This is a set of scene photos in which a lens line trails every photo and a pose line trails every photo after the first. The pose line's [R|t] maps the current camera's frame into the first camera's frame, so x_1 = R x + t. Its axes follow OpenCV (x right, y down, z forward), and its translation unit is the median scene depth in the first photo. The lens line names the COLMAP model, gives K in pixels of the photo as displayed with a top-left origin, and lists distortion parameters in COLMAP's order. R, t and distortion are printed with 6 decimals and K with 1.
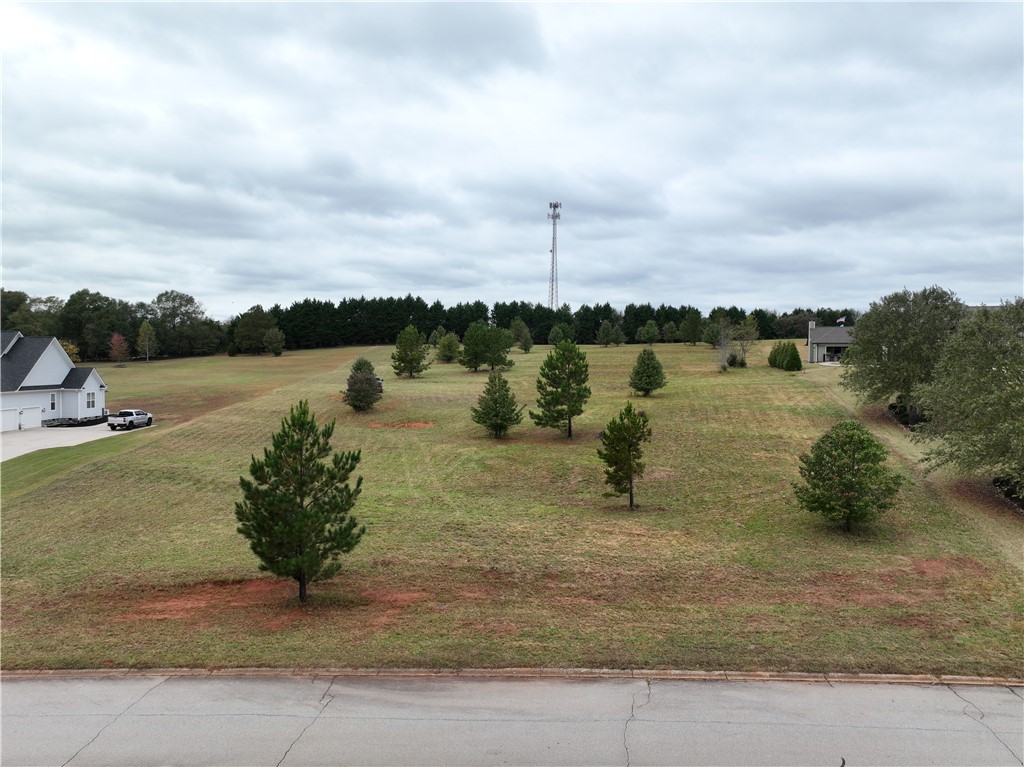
lens RADIAL K [[741.7, 0, 521.2], [0, 741.7, 390.5], [0, 0, 1]] dist [0.004667, 0.002516]
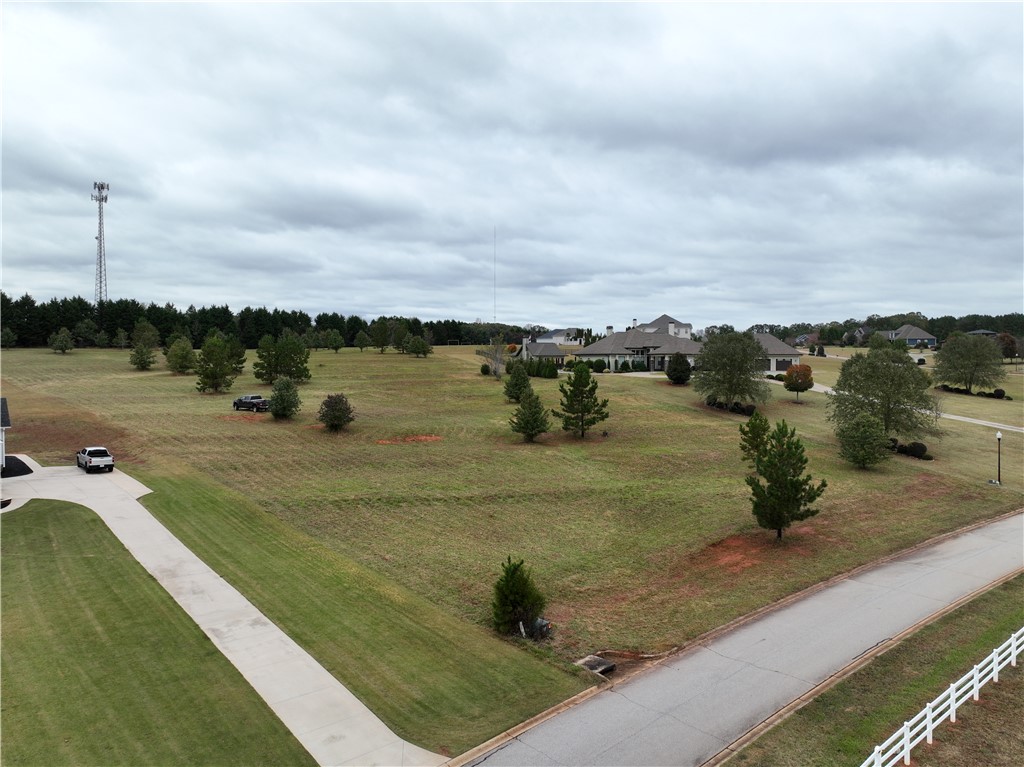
lens RADIAL K [[741.7, 0, 521.2], [0, 741.7, 390.5], [0, 0, 1]] dist [0.004667, 0.002516]
pose [[0.749625, -0.034060, 0.660986, -0.702295], [0.029795, 0.999399, 0.017709, -0.037385], [-0.661192, 0.006419, 0.750189, 0.057704]]
